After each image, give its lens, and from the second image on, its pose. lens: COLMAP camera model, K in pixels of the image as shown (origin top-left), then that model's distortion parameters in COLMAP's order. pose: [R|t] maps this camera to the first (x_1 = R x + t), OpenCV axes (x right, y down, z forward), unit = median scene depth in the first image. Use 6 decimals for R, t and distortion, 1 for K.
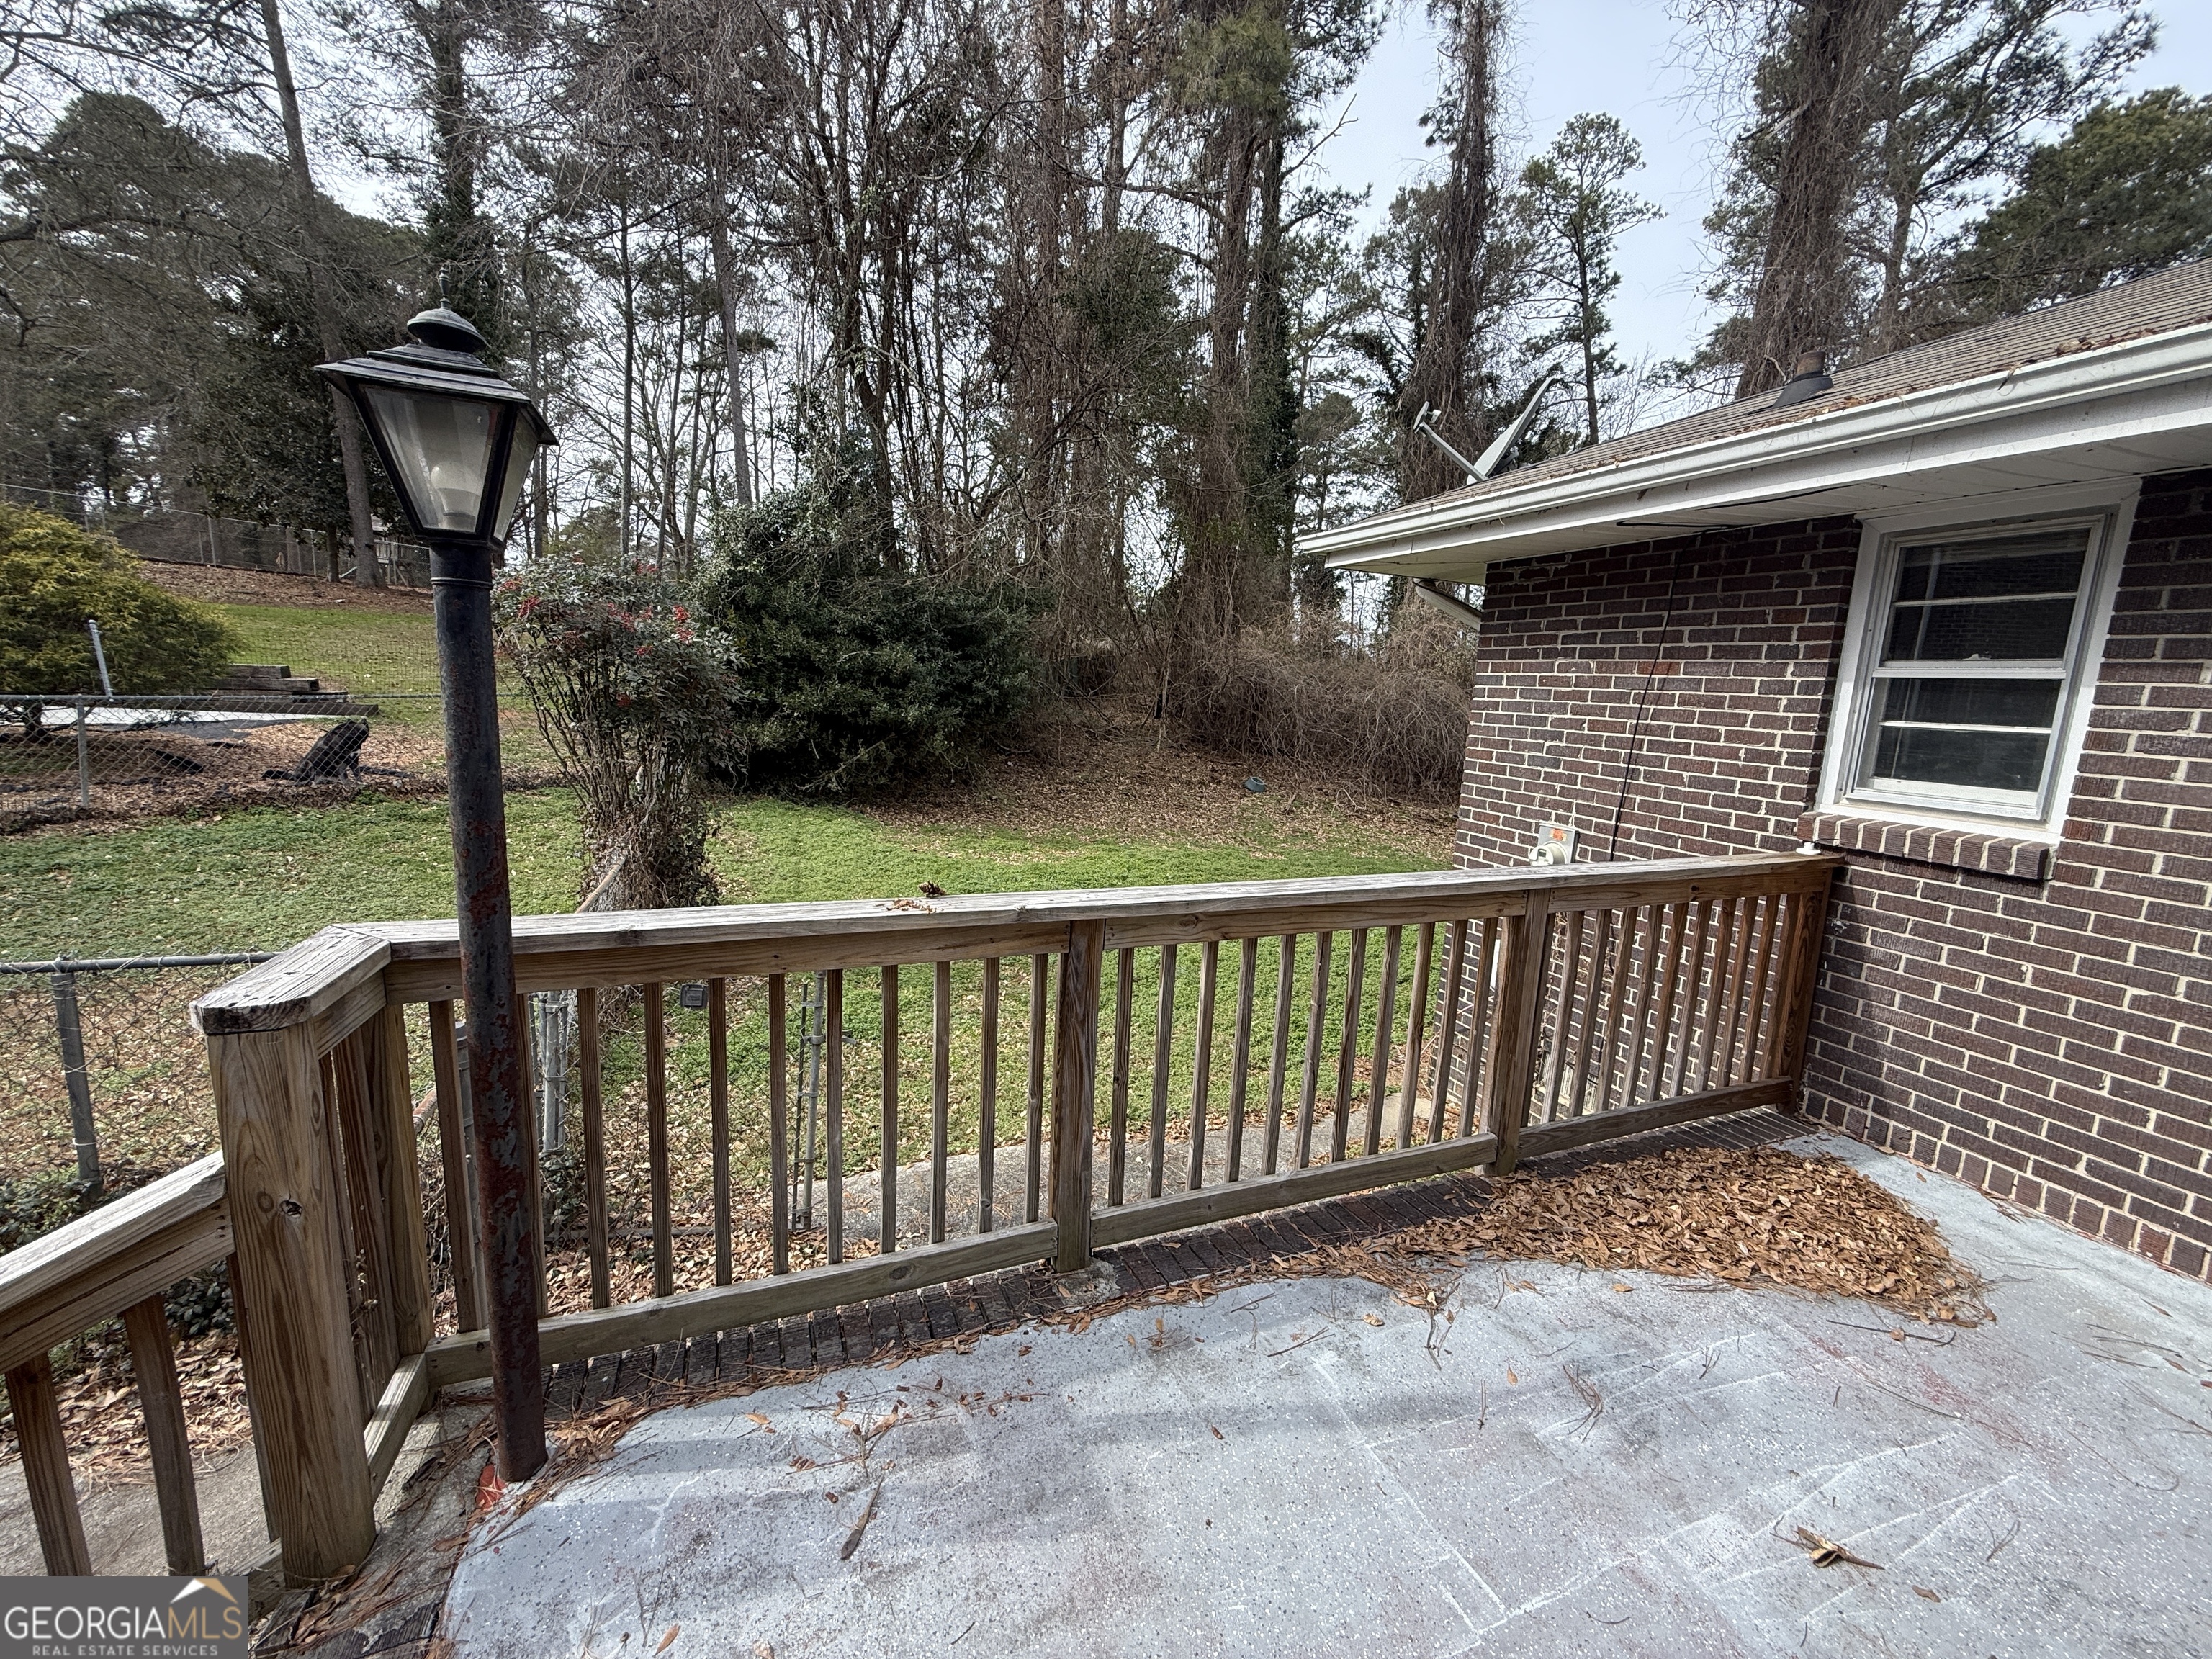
lens RADIAL K [[877.6, 0, 1103.9], [0, 877.6, 831.7], [0, 0, 1]] dist [-0.000366, 0.000183]
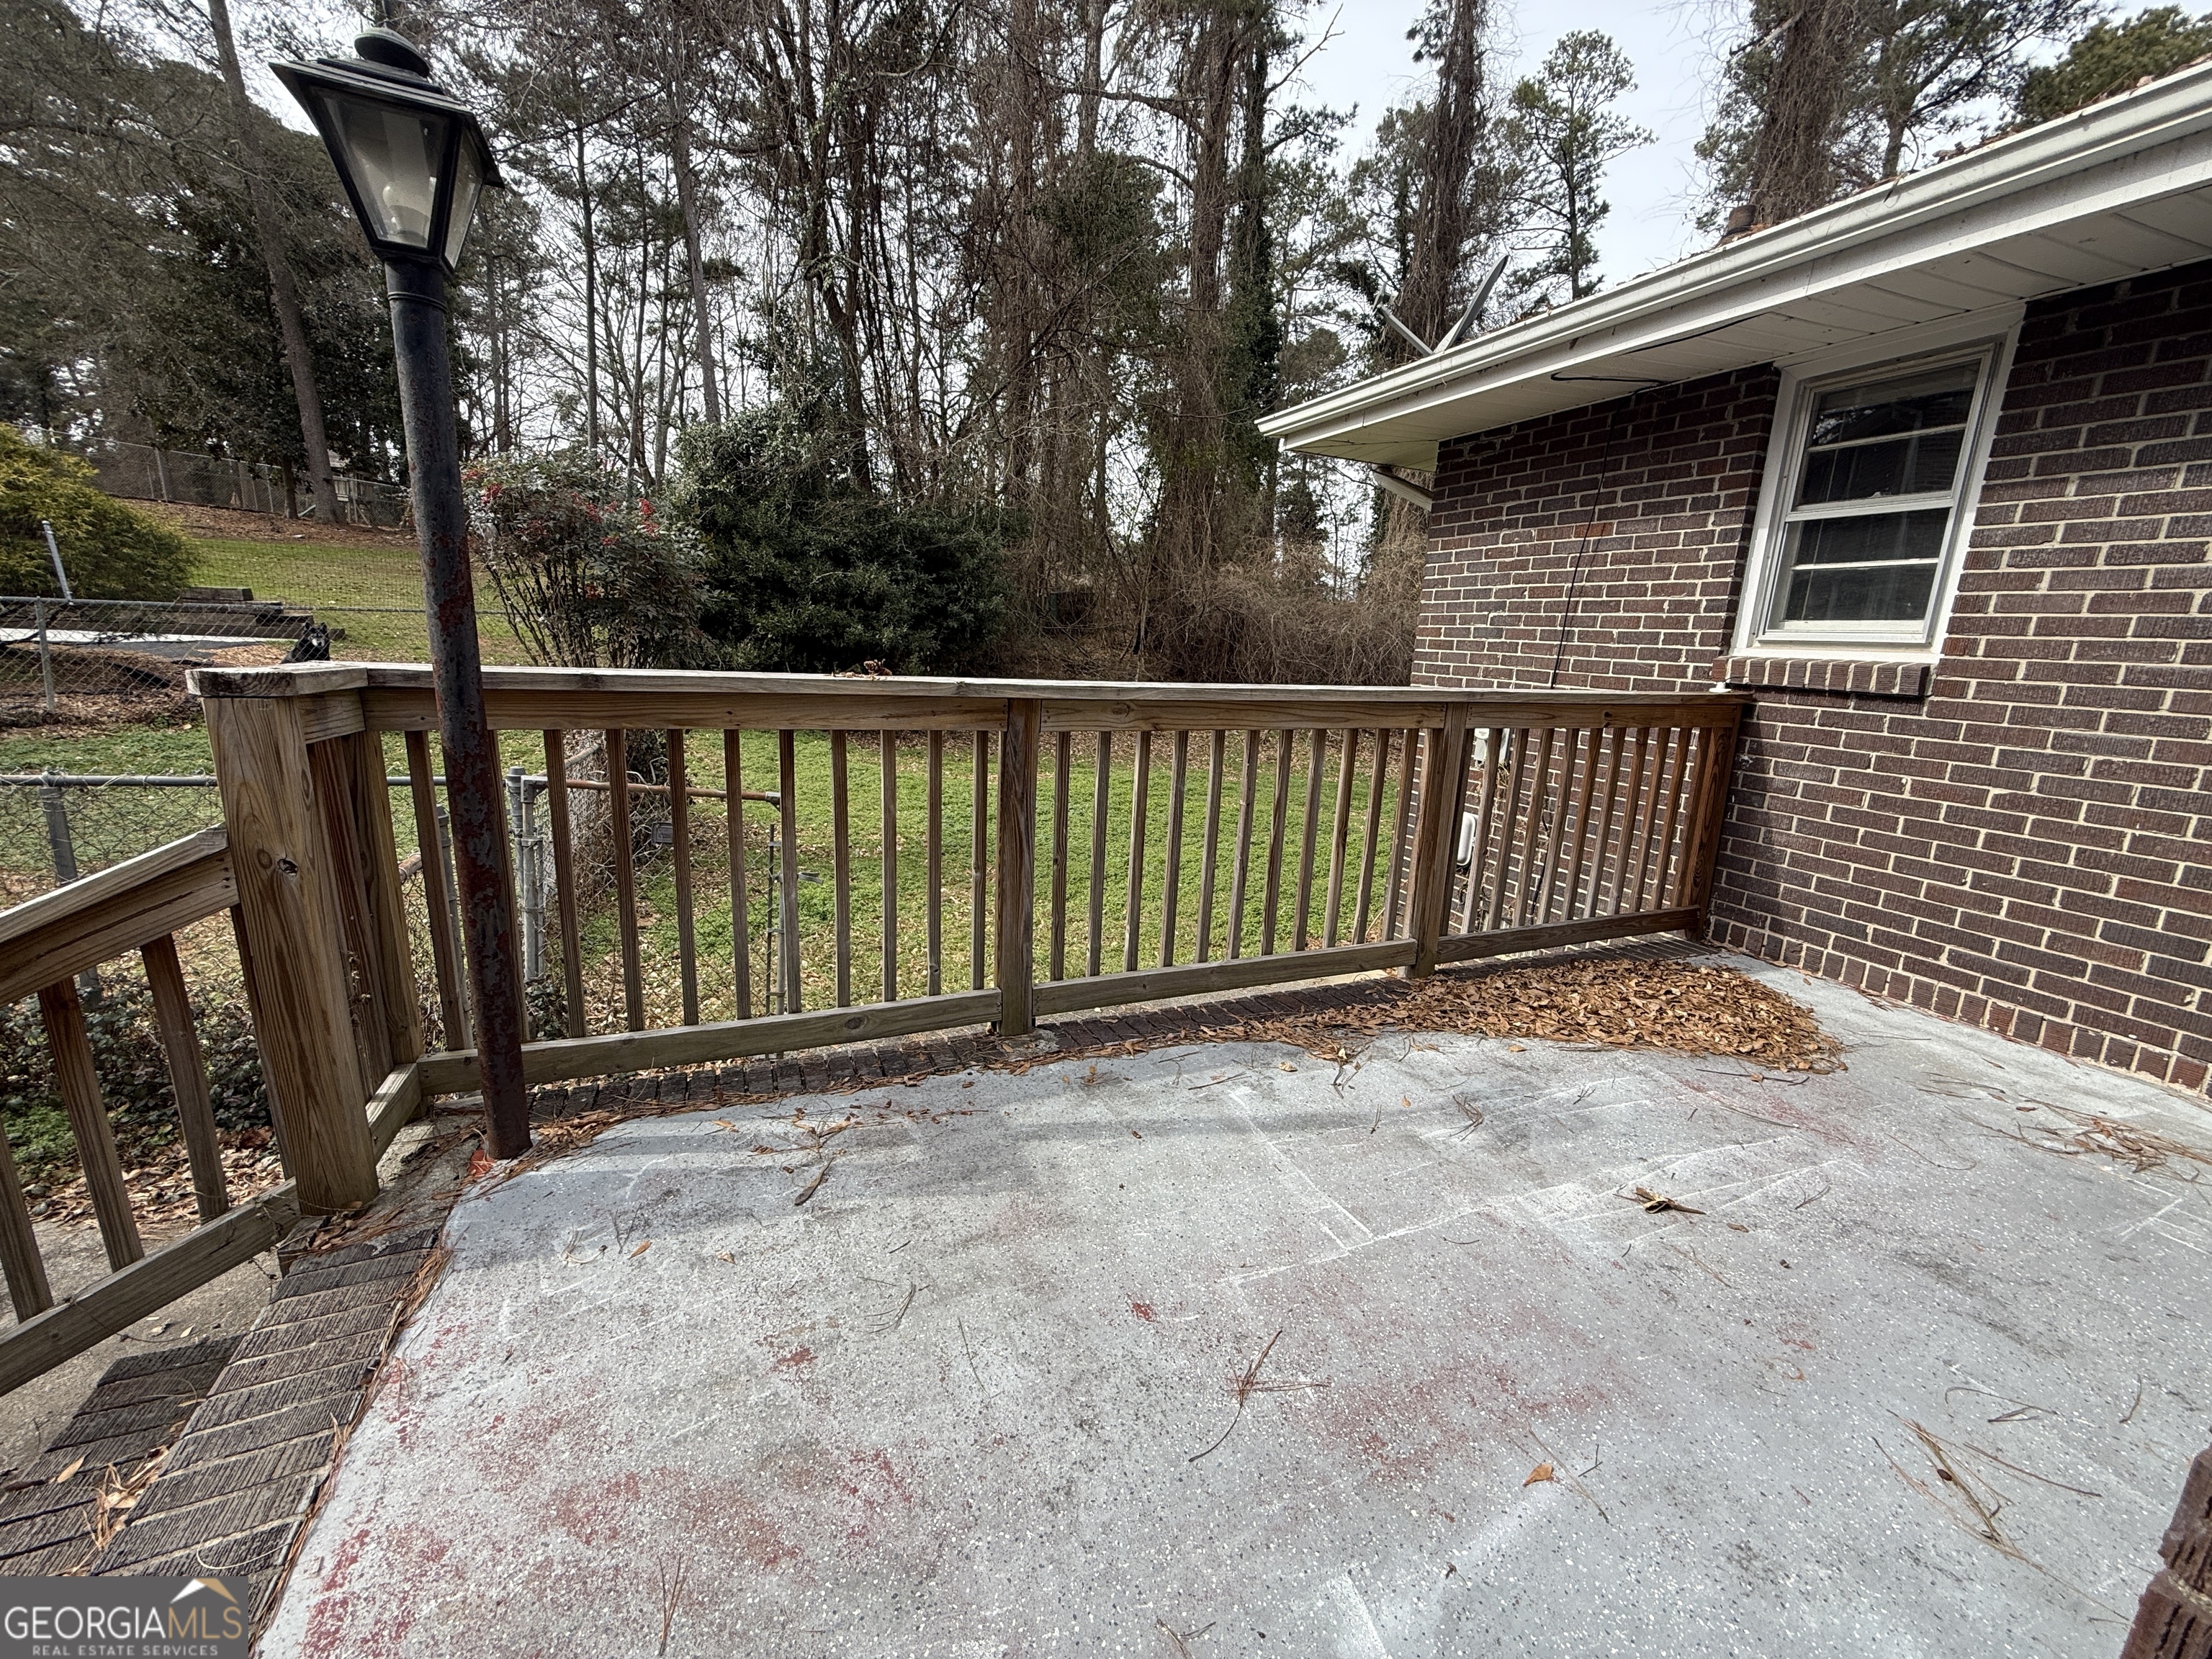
lens RADIAL K [[877.6, 0, 1104.1], [0, 877.6, 832.1], [0, 0, 1]] dist [-0.000366, 0.000183]
pose [[0.999836, -0.005110, 0.017392, 0.026680], [0.004177, 0.998572, 0.053260, 0.091298], [-0.017639, -0.053178, 0.998429, -0.037268]]
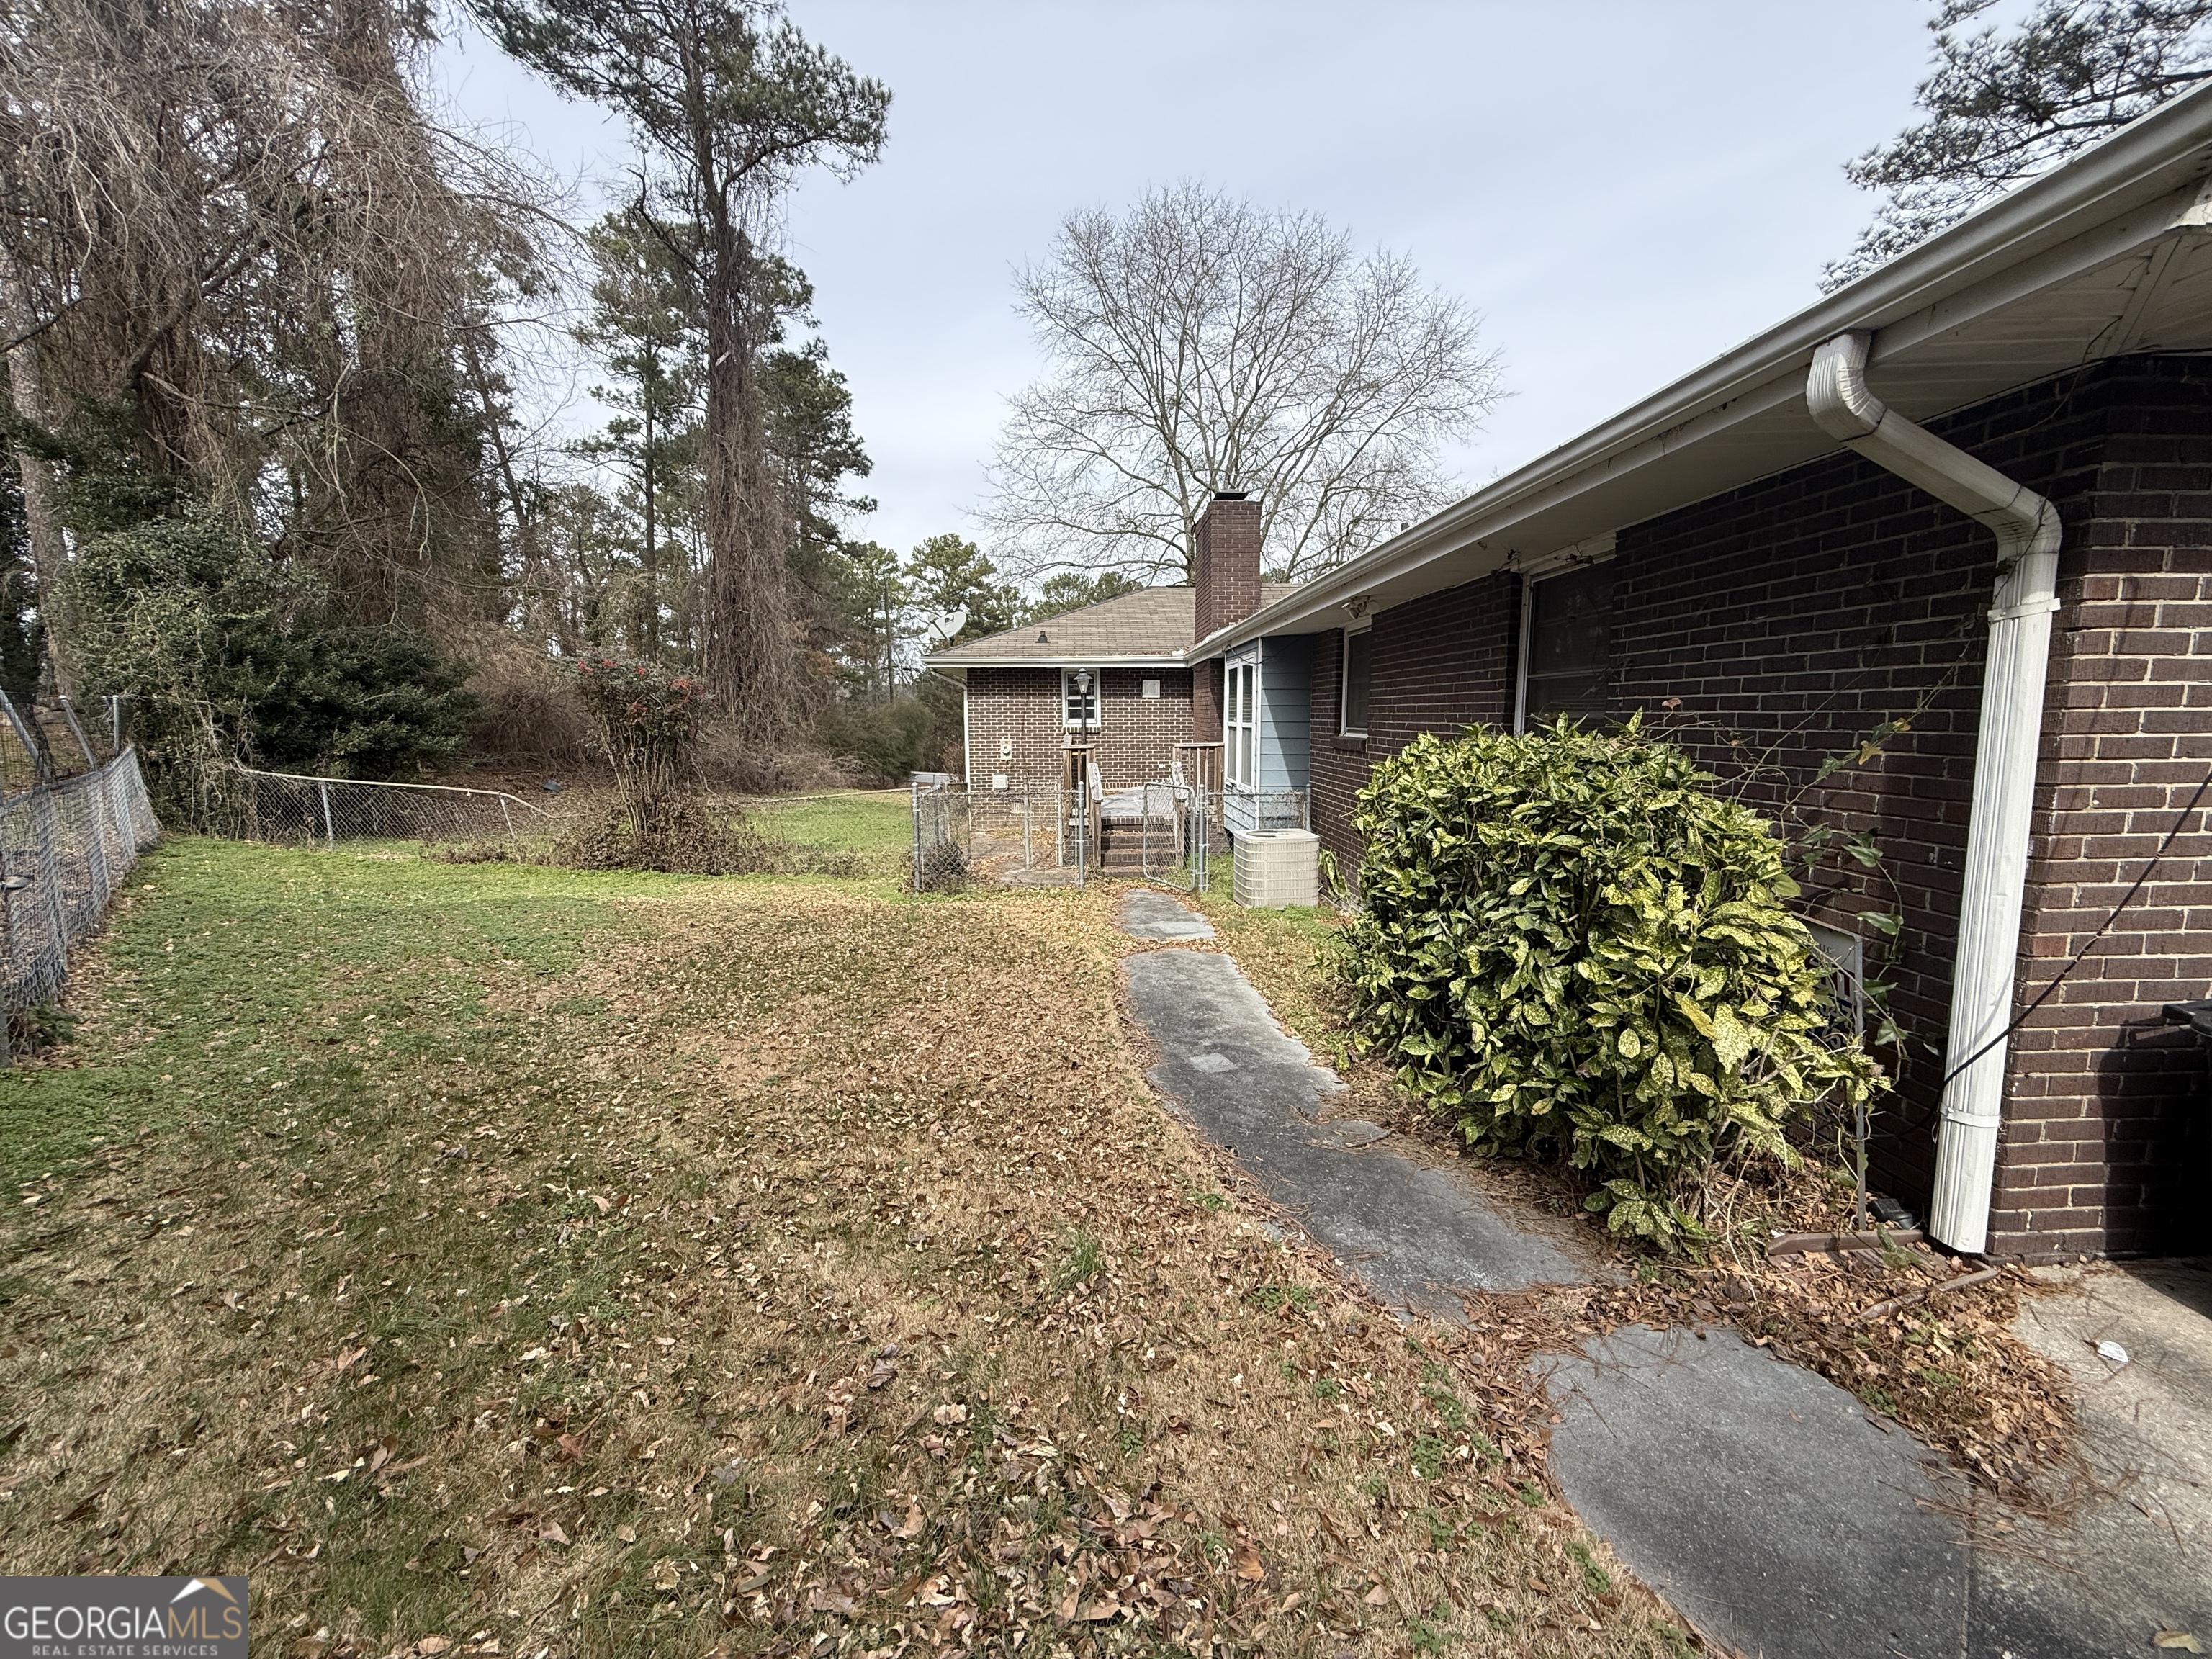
lens RADIAL K [[877.6, 0, 1102.3], [0, 877.6, 829.1], [0, 0, 1]] dist [-0.000366, 0.000183]
pose [[0.339772, -0.175976, 0.923898, -2.594136], [0.179378, 0.976432, 0.120015, -0.010191], [-0.923244, 0.124949, 0.363330, -0.626260]]
